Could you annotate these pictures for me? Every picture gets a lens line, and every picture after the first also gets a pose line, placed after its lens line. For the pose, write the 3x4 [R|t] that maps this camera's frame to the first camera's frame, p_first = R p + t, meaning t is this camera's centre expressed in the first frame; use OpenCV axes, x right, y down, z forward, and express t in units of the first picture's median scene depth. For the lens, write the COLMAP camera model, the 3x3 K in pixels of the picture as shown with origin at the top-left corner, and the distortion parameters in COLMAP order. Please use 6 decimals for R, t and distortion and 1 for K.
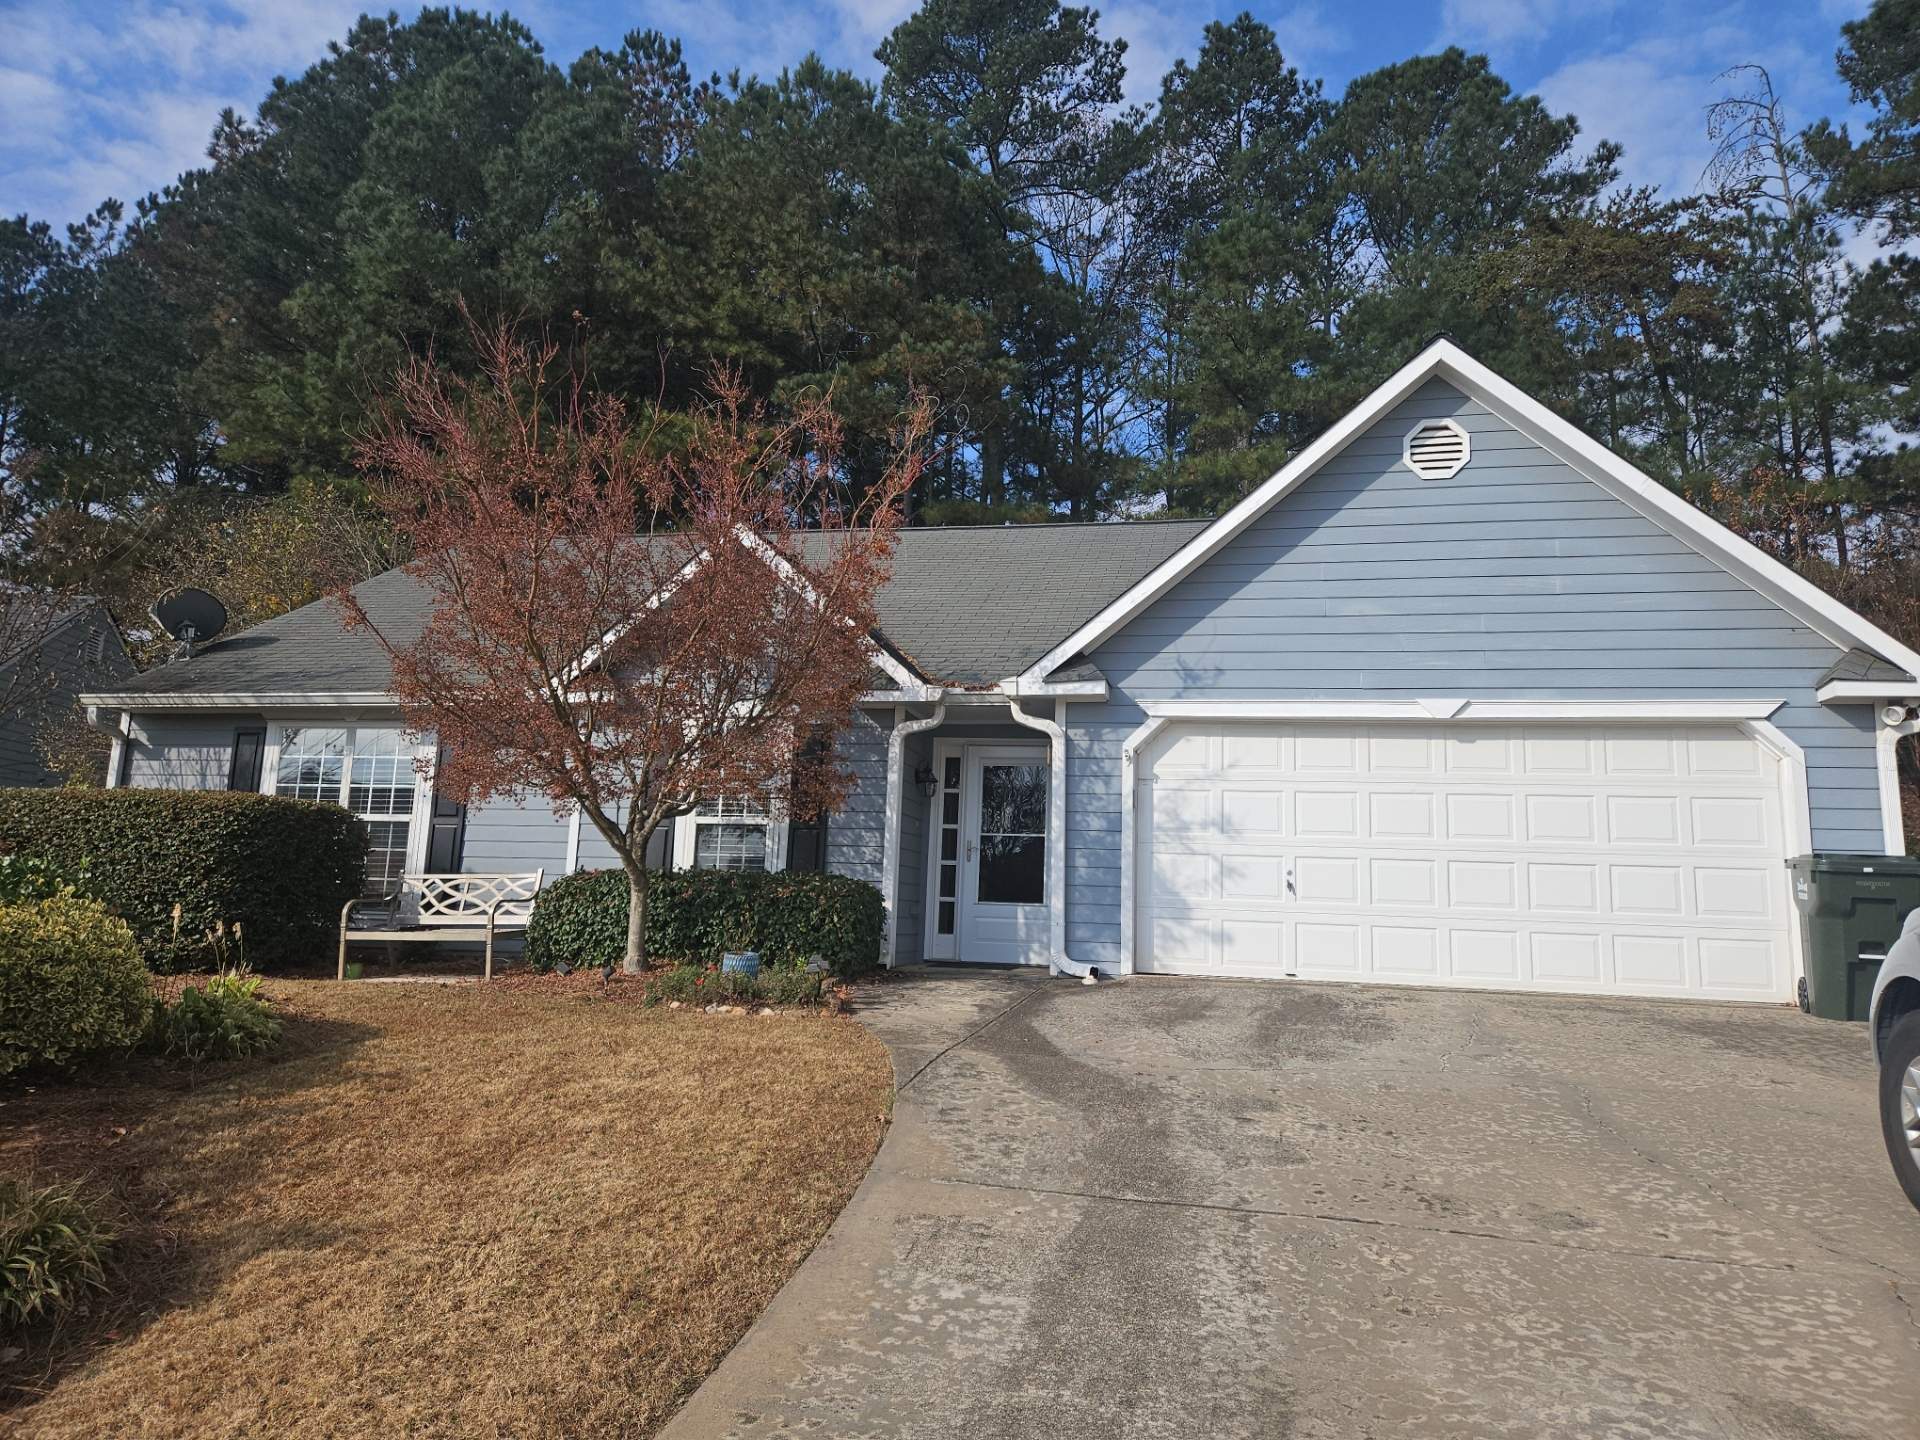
lens RADIAL K [[1314.6, 0, 973.4], [0, 1314.6, 725.8], [0, 0, 1]] dist [0.067697, 0.003616]
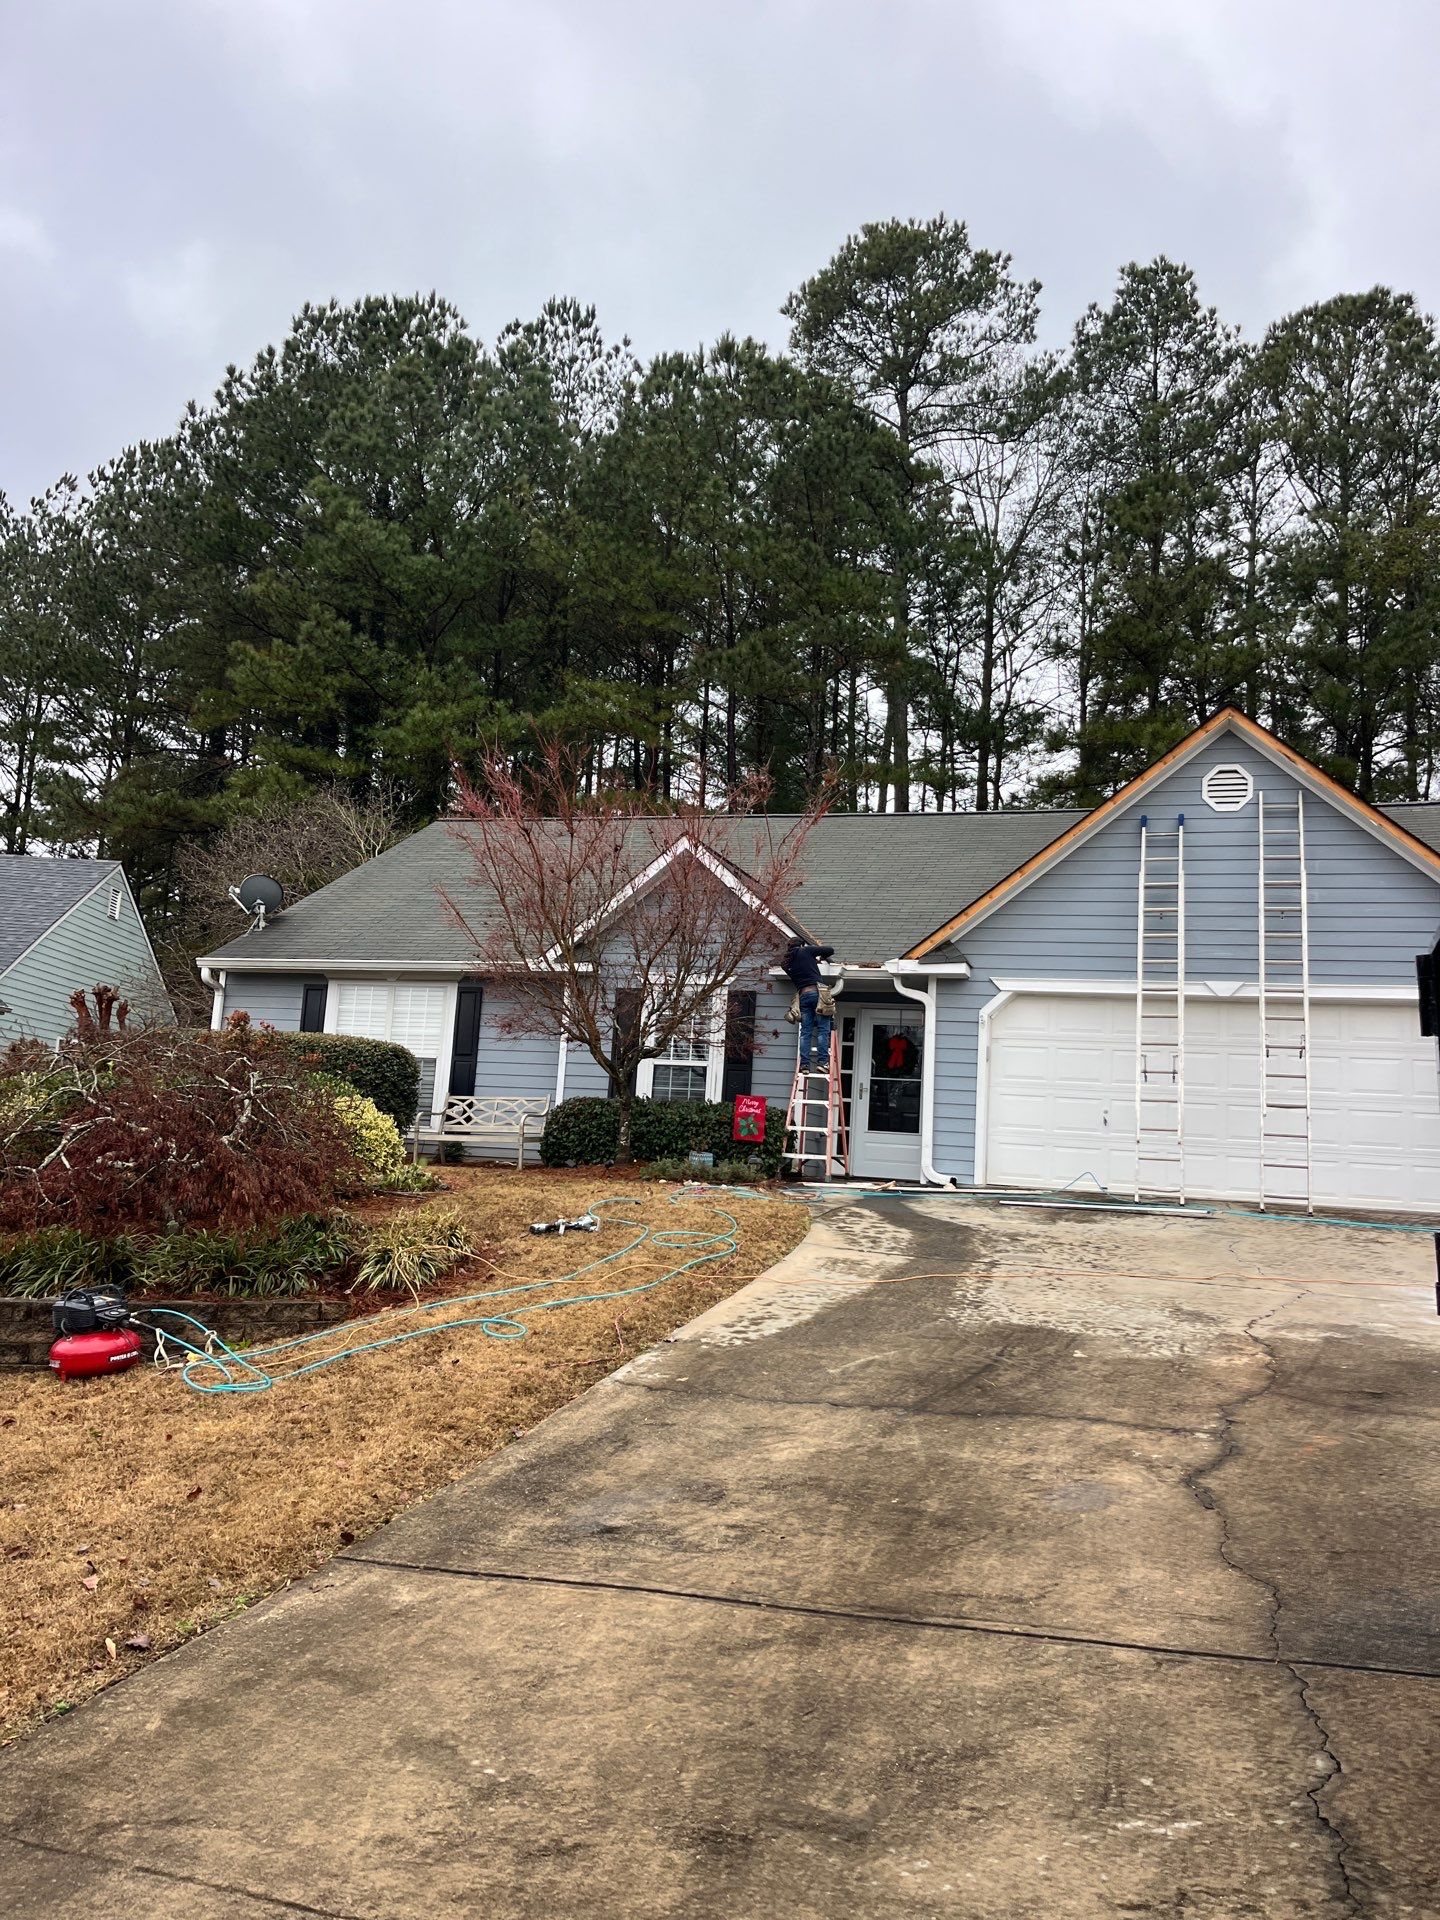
lens RADIAL K [[1458.7, 0, 722.4], [0, 1458.7, 972.4], [0, 0, 1]] dist [0.061698, -0.085537]
pose [[0.994542, 0.014904, -0.103265, 0.002599], [-0.014708, 0.999888, 0.002653, -0.007951], [0.103293, -0.001120, 0.994650, -0.152258]]
